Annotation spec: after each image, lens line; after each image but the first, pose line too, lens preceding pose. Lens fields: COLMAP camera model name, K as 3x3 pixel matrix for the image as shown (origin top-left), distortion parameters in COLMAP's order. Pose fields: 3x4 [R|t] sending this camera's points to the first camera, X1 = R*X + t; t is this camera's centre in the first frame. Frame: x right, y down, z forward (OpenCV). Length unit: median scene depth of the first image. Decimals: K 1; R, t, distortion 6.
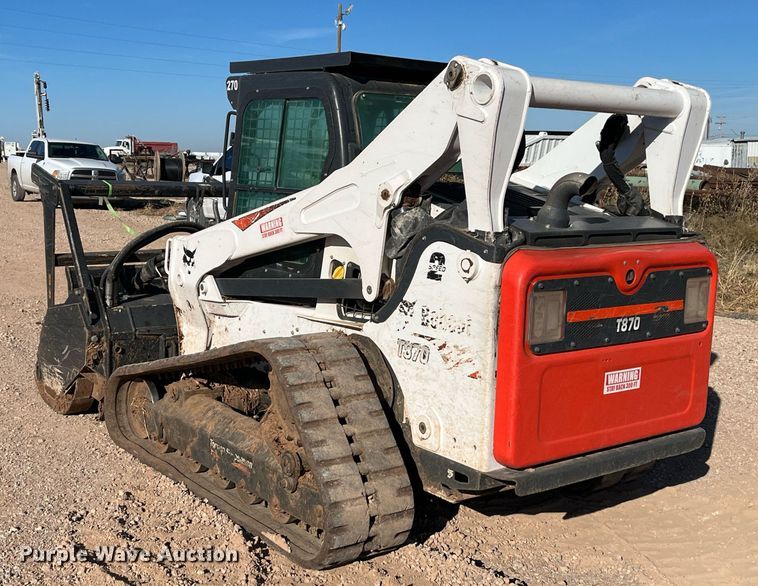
lens RADIAL K [[973.1, 0, 382.4], [0, 973.1, 285.1], [0, 0, 1]] dist [0.086807, 0.000000]
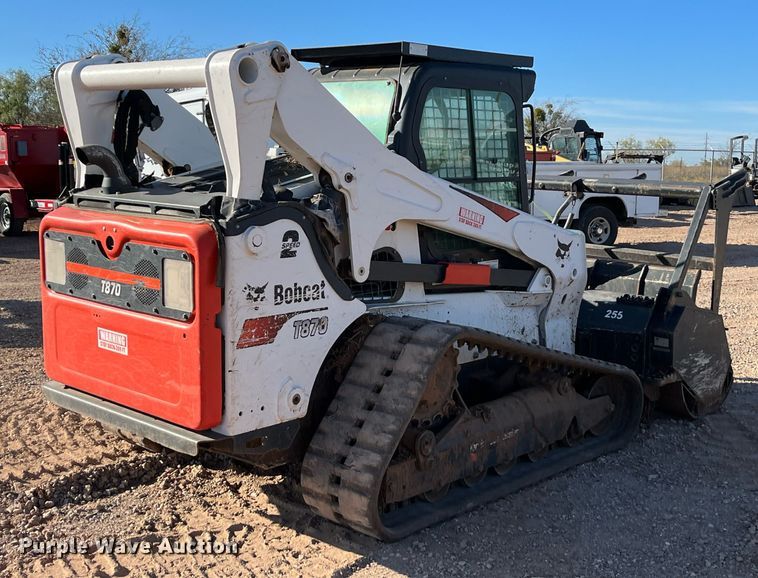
lens RADIAL K [[998.1, 0, 379.5], [0, 998.1, 287.5], [0, 0, 1]] dist [0.056350, 0.000000]
pose [[0.142574, 0.119503, -0.982543, 1.354773], [-0.148864, 0.983982, 0.098077, -0.110121], [0.978525, 0.132283, 0.158080, 1.109107]]
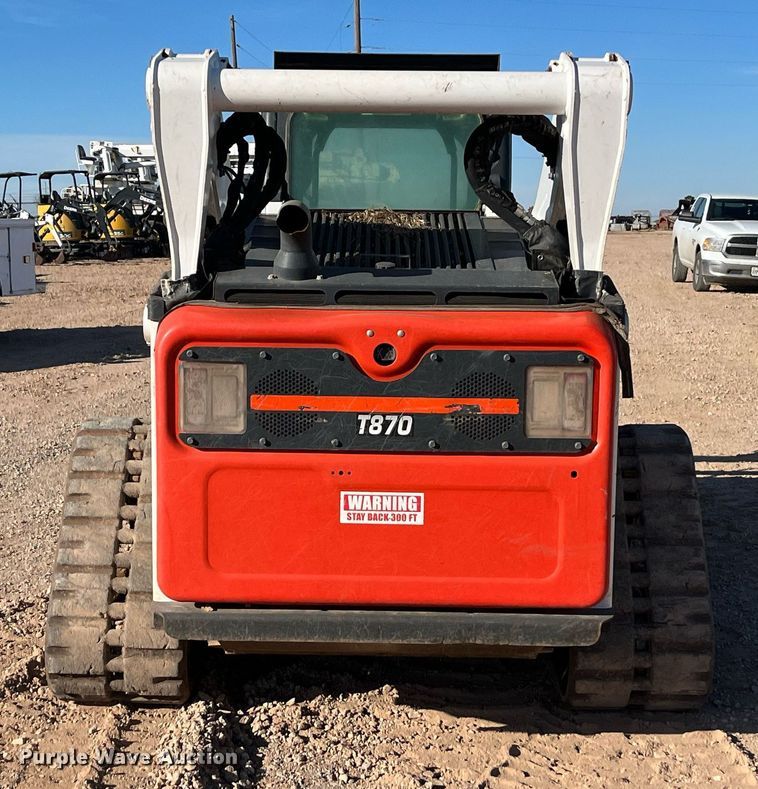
lens RADIAL K [[1427.0, 0, 376.4], [0, 1427.0, 394.3], [0, 0, 1]] dist [0.178987, 0.000000]
pose [[0.775851, 0.062141, -0.627849, 0.861041], [-0.070670, 0.997435, 0.011392, 0.008049], [0.626946, 0.035531, 0.778252, 0.227704]]
